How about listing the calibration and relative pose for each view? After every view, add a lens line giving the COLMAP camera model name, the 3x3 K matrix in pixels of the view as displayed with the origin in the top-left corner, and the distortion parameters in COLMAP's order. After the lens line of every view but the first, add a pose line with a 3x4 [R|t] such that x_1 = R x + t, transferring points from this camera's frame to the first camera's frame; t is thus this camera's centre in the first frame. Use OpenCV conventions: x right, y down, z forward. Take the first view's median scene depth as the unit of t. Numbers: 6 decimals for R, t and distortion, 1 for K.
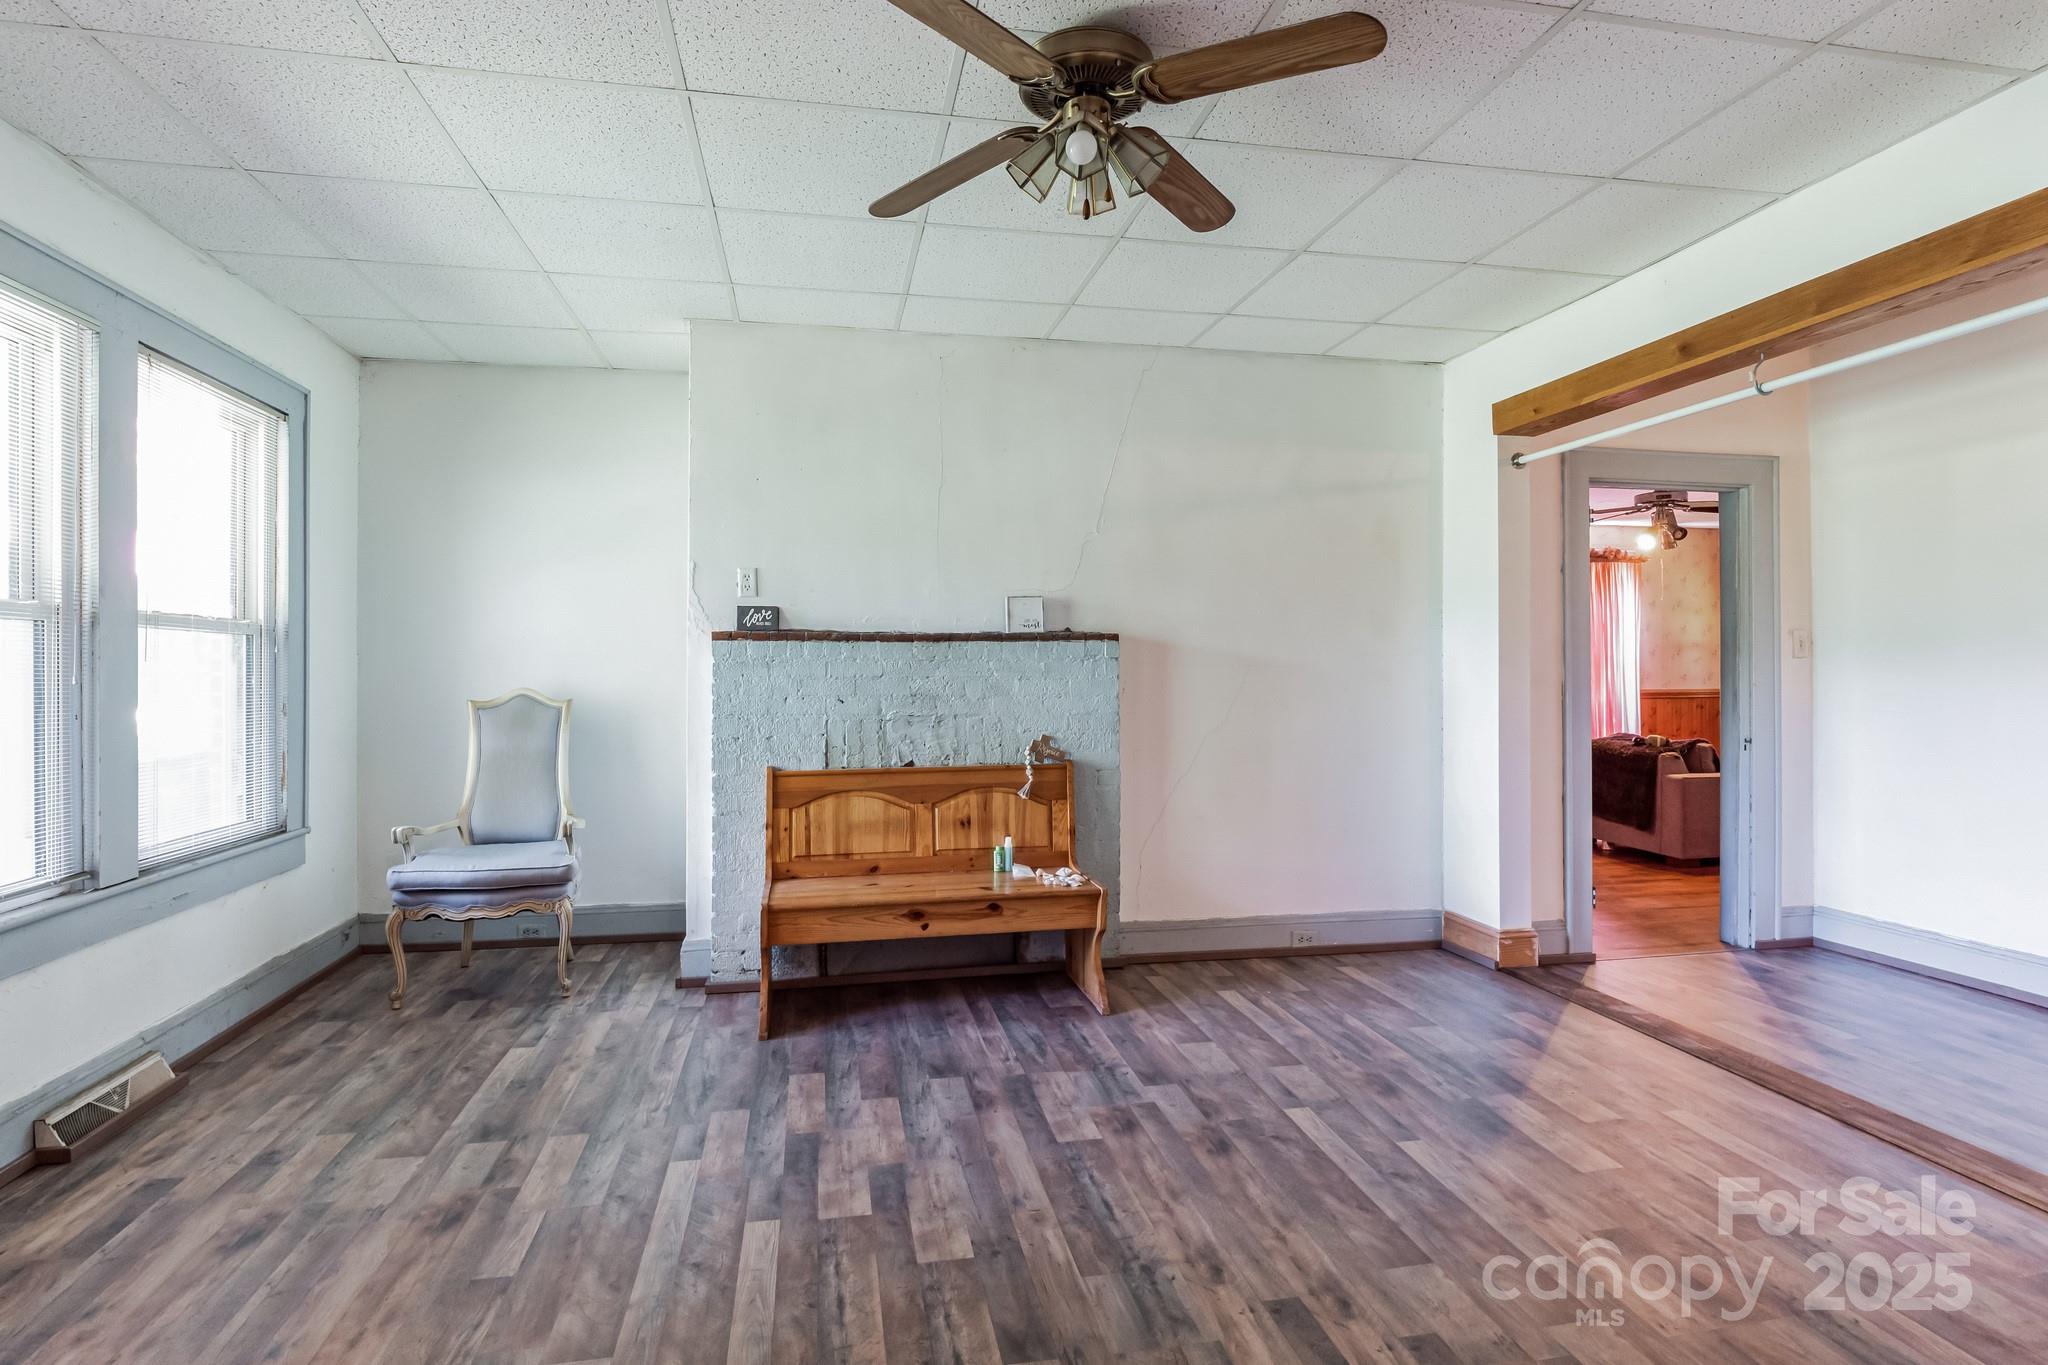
lens RADIAL K [[994.5, 0, 1028.3], [0, 994.5, 662.4], [0, 0, 1]] dist [-0.008735, -0.004048]
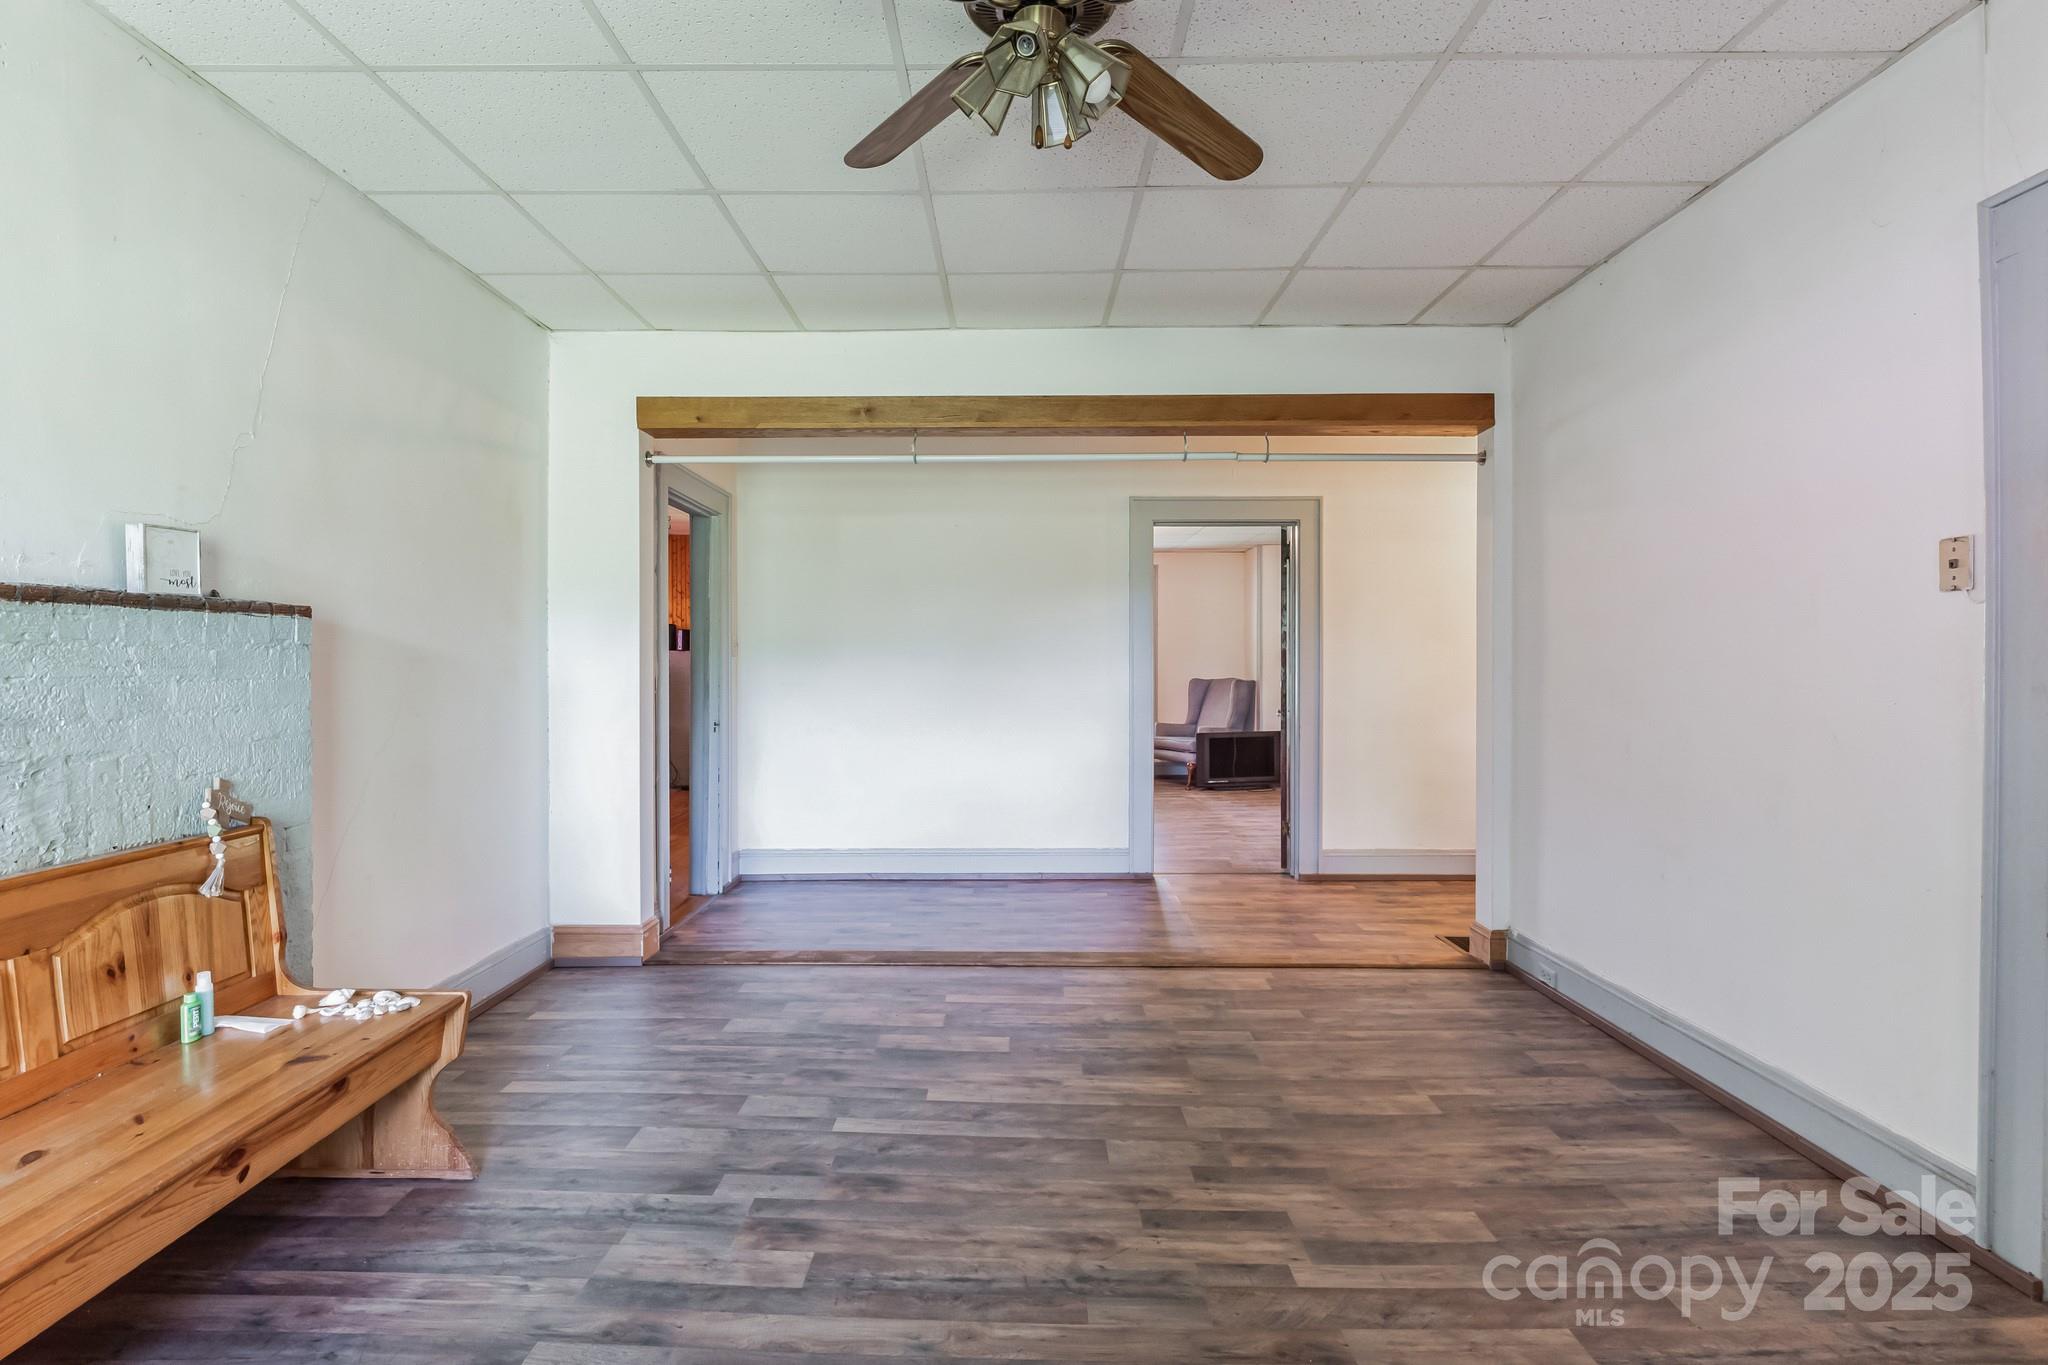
lens RADIAL K [[994.5, 0, 975.3], [0, 994.5, 683.6], [0, 0, 1]] dist [-0.008735, -0.004048]
pose [[0.223969, -0.014612, 0.974487, -0.443285], [-0.007055, 0.999837, 0.016614, 0.006780], [-0.974571, -0.010596, 0.223830, 0.469080]]
